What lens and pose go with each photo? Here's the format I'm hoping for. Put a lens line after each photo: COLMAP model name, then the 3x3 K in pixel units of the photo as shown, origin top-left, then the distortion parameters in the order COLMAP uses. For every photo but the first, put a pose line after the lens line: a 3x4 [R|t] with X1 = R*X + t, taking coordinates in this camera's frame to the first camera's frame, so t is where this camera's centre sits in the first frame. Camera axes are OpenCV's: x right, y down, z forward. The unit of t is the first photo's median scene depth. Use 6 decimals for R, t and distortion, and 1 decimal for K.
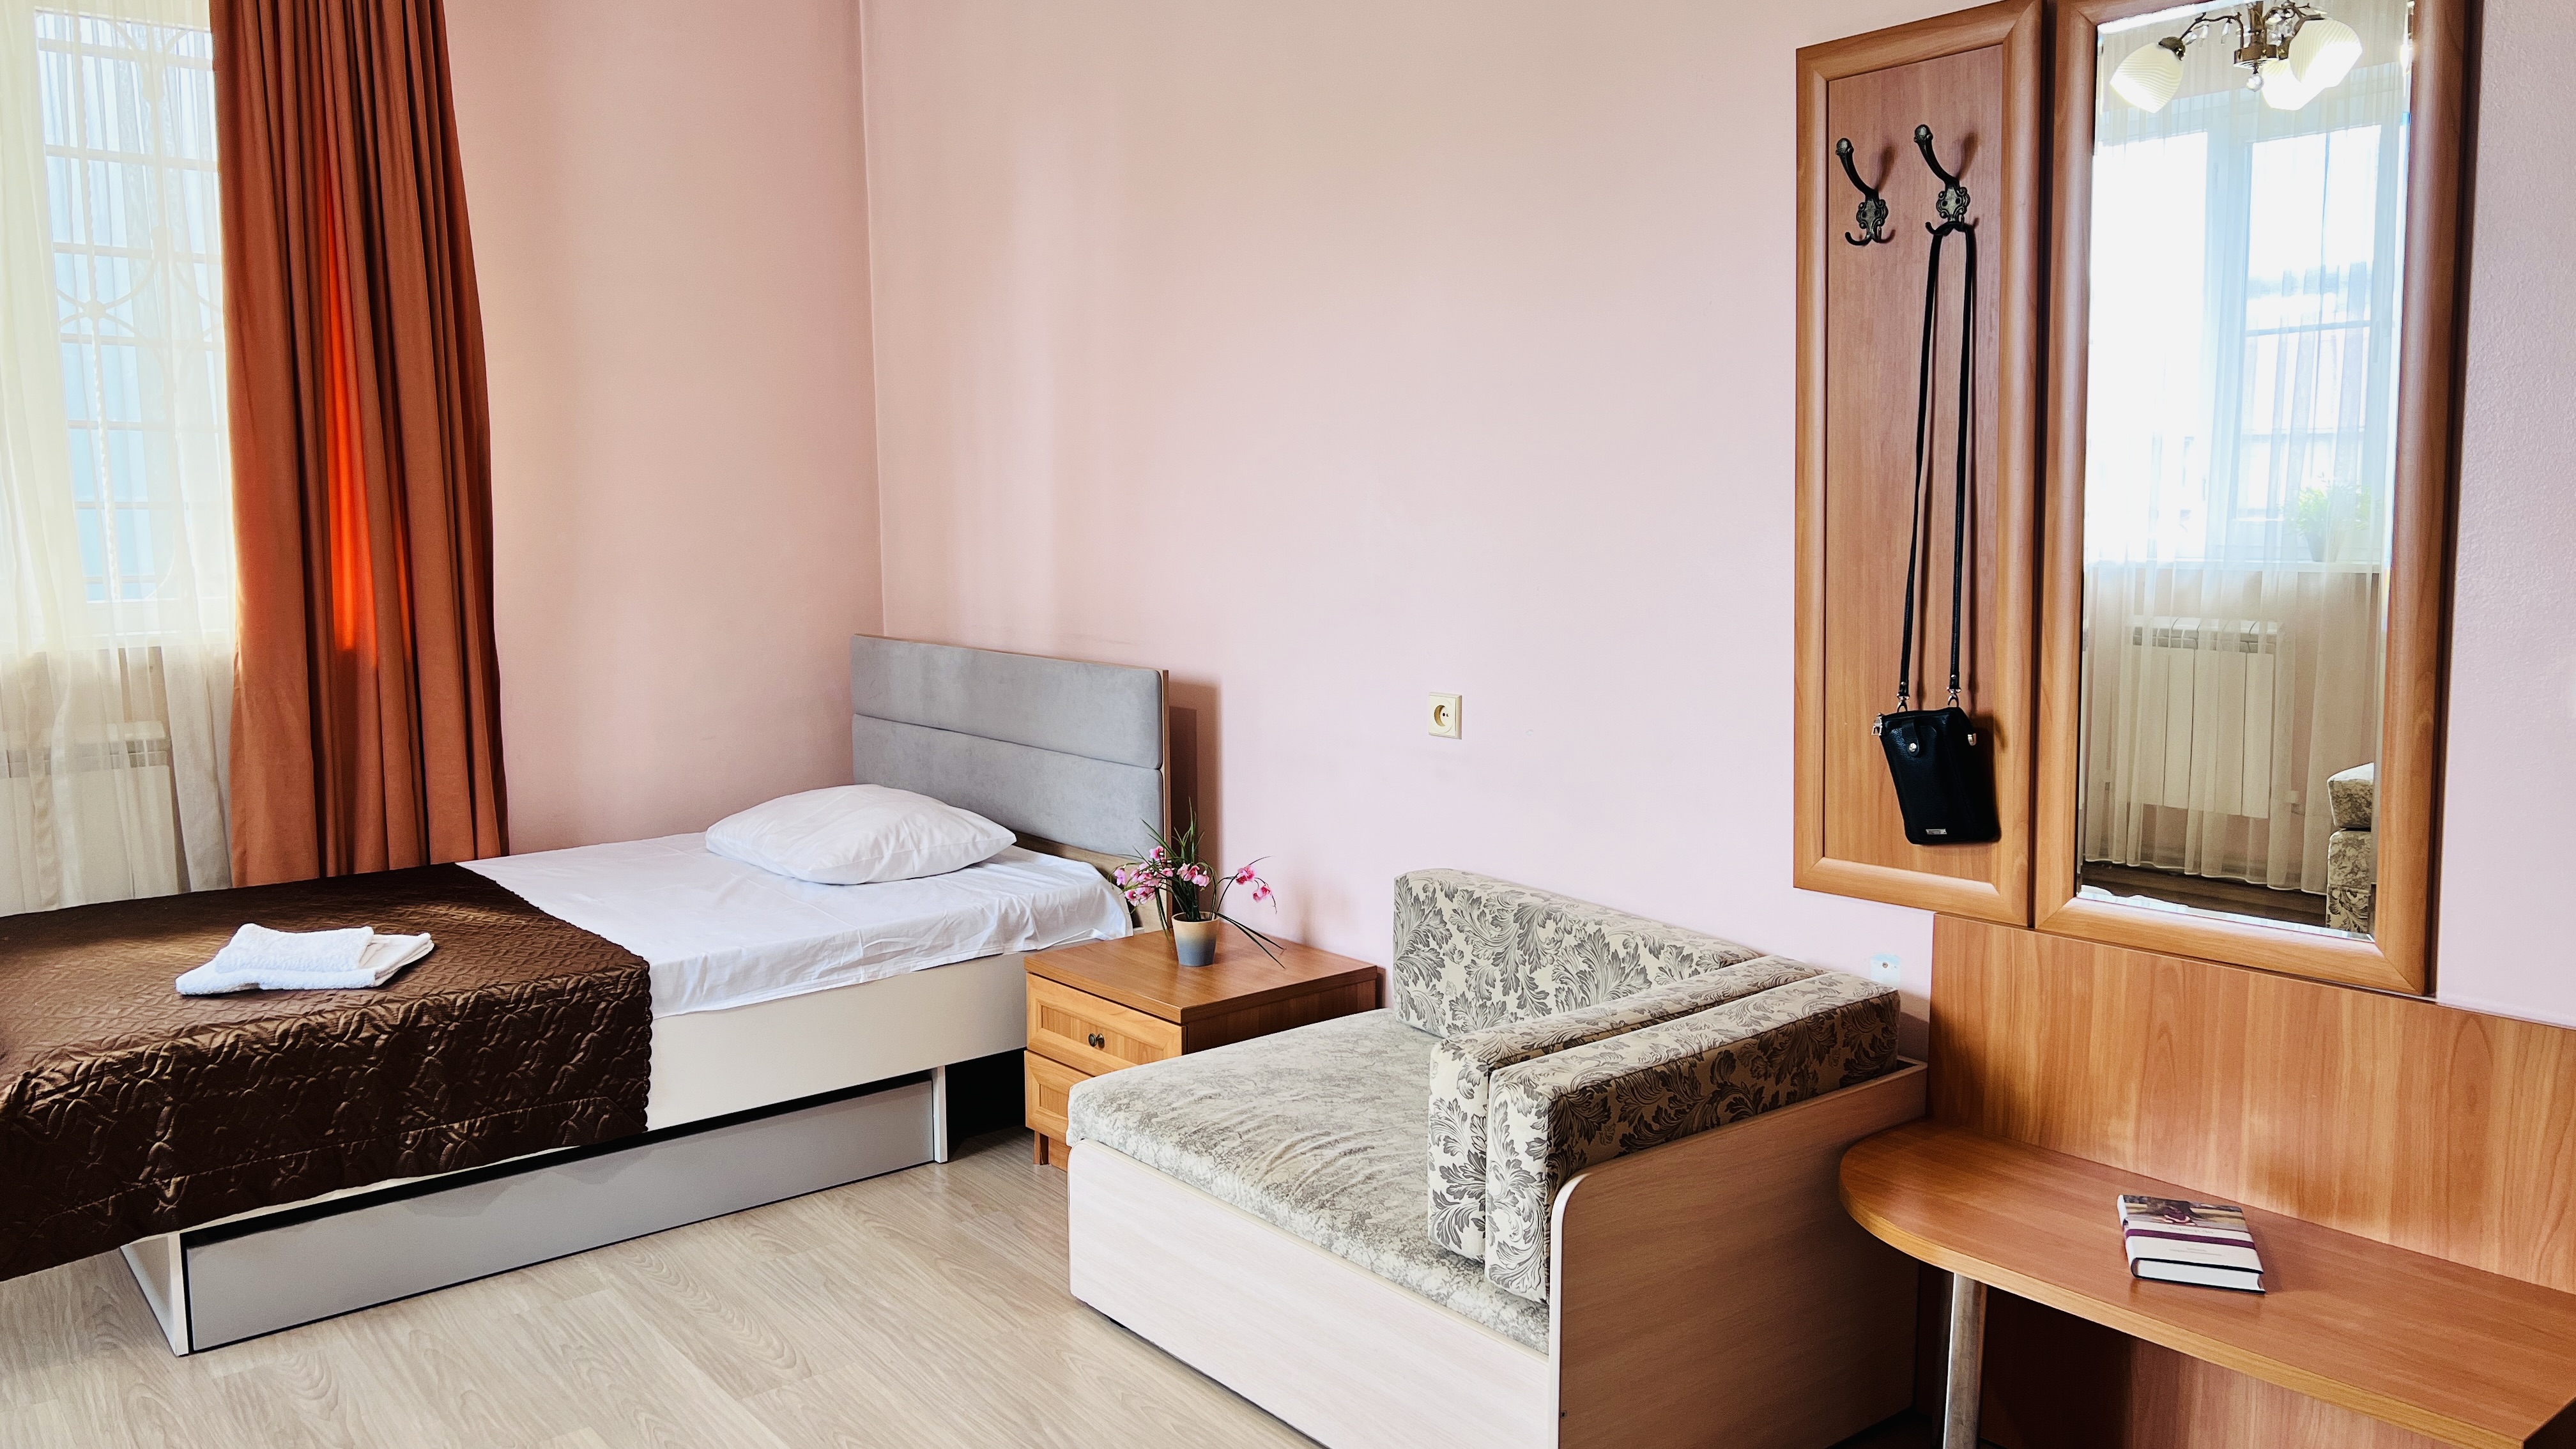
lens RADIAL K [[1917.9, 0, 1288.0], [0, 1917.9, 724.5], [0, 0, 1]] dist [0.050410, -0.066535]
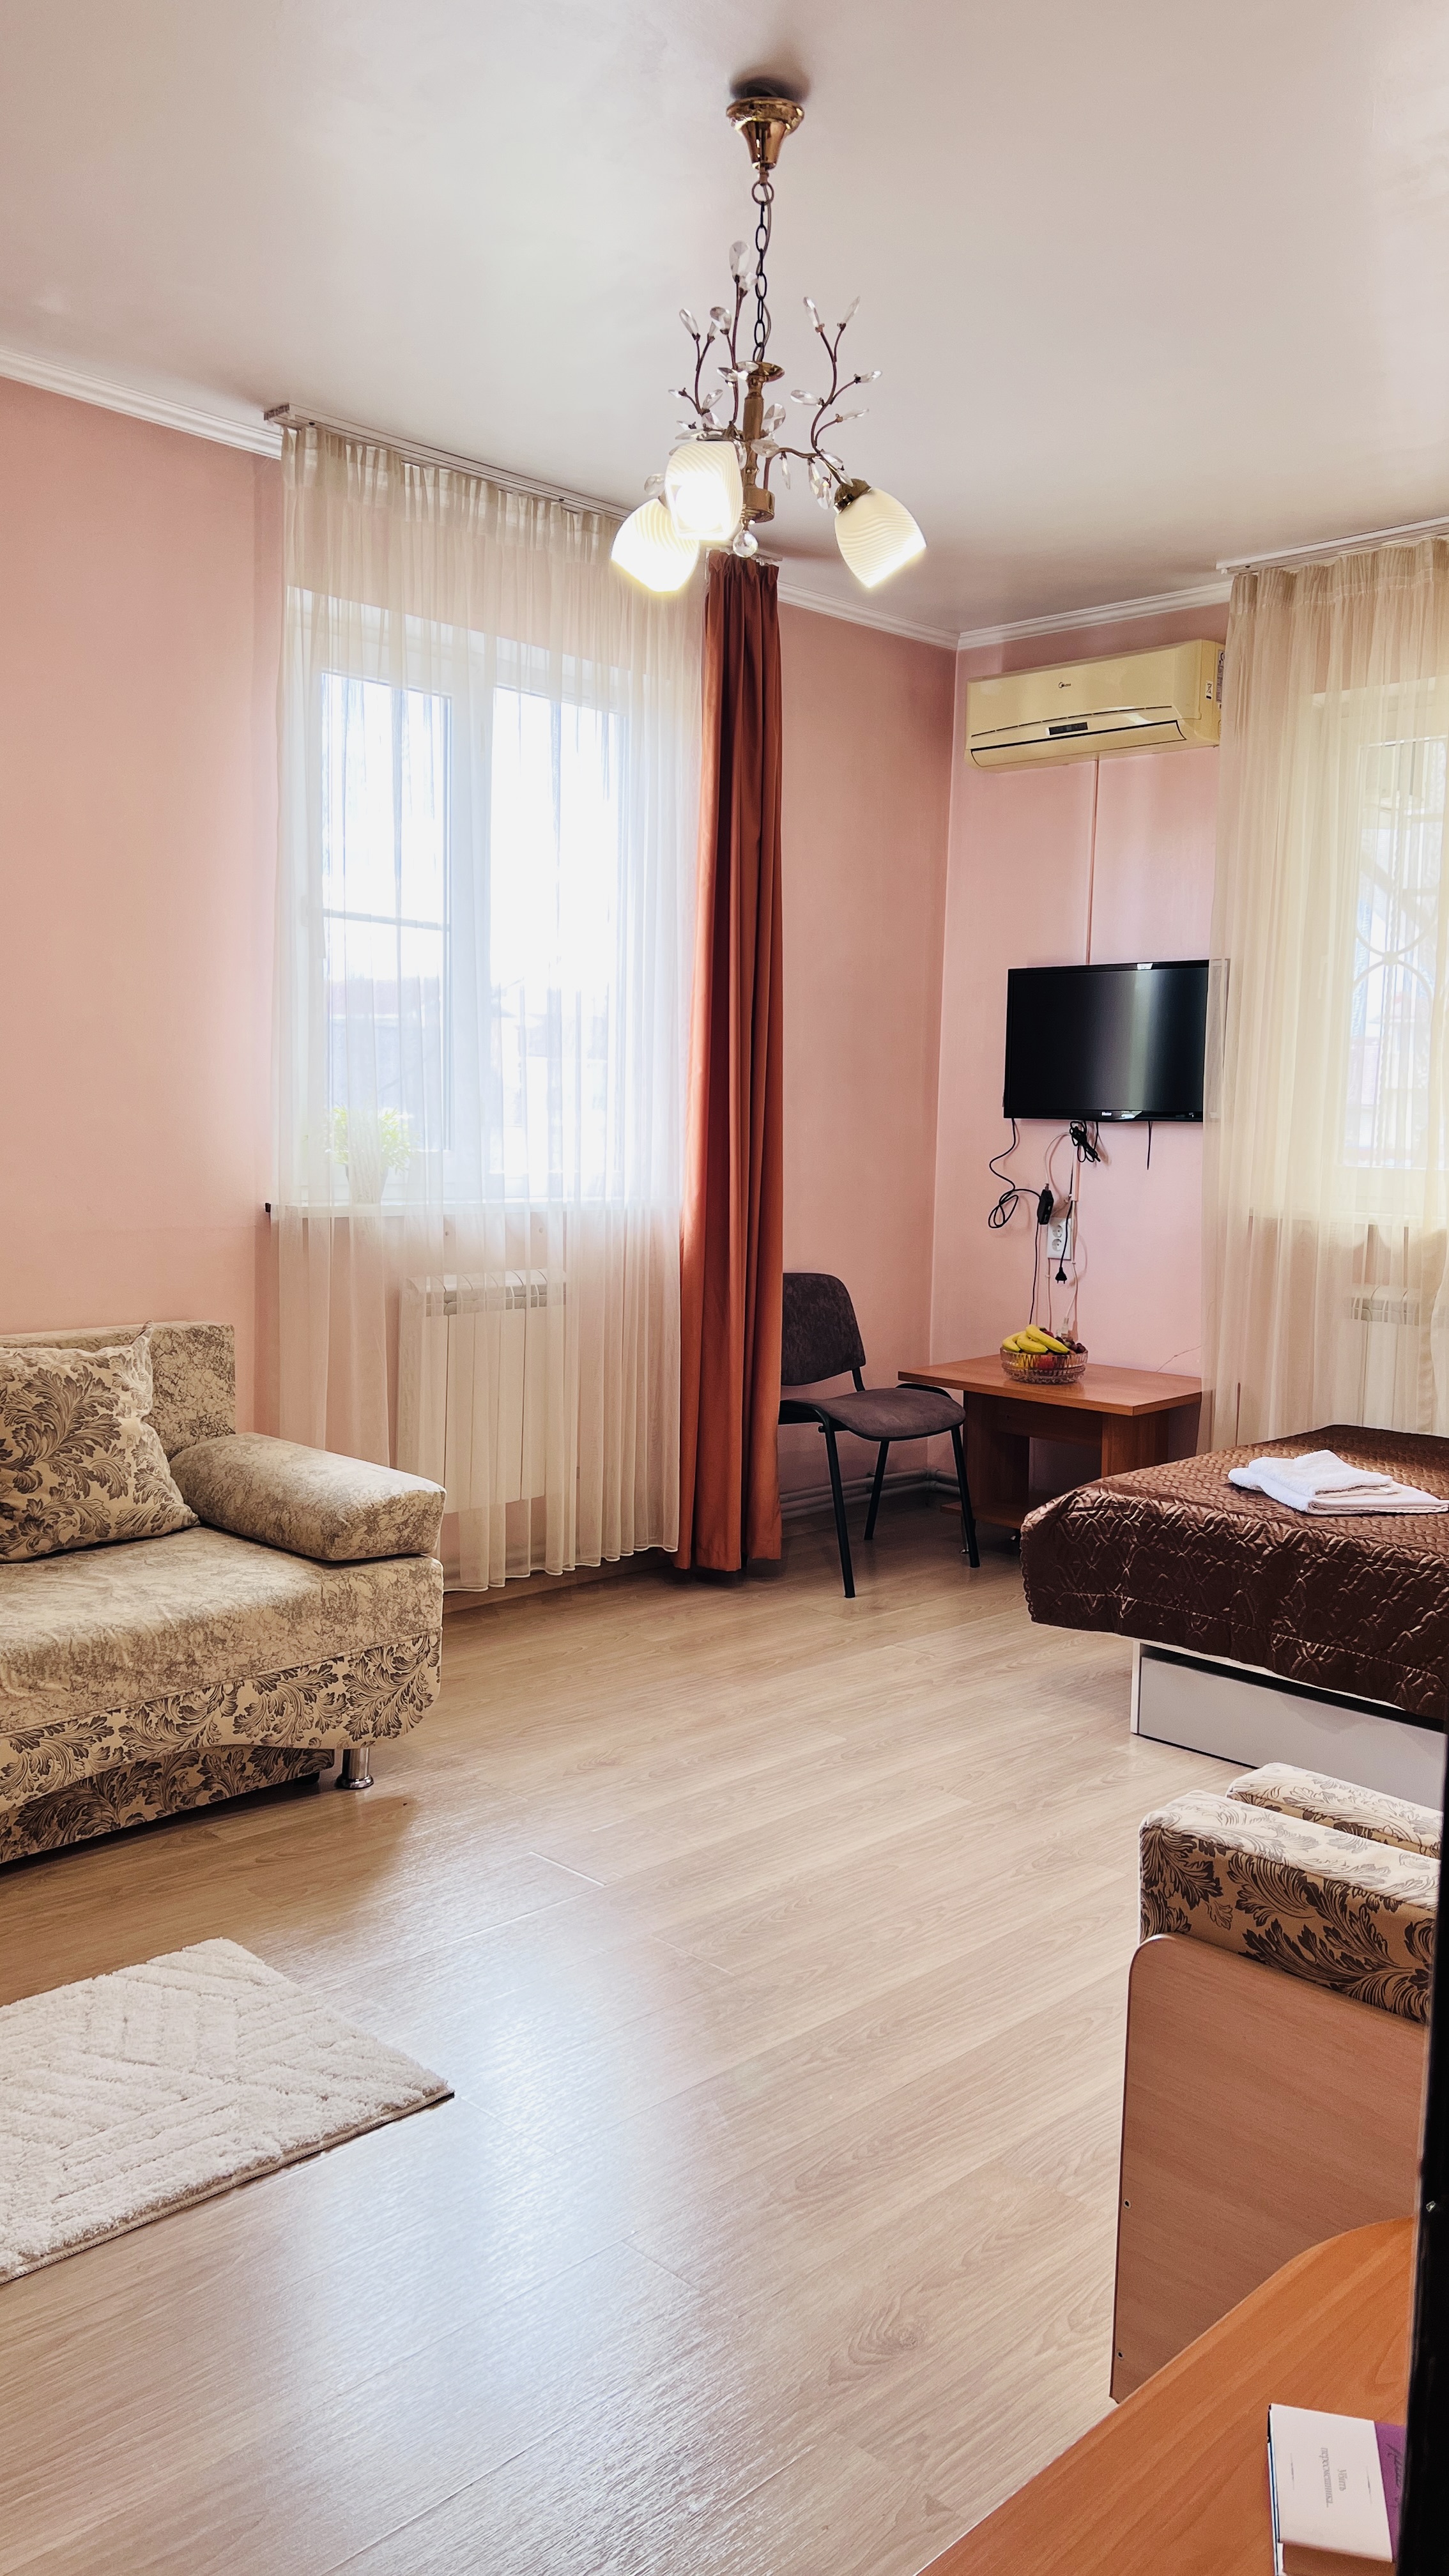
lens RADIAL K [[1917.9, 0, 713.0], [0, 1917.9, 1327.6], [0, 0, 1]] dist [0.050410, -0.066535]
pose [[0.106069, 0.131455, -0.985631, 0.655407], [-0.143745, 0.982838, 0.115613, -0.061761], [0.983914, 0.129417, 0.123145, 0.492115]]
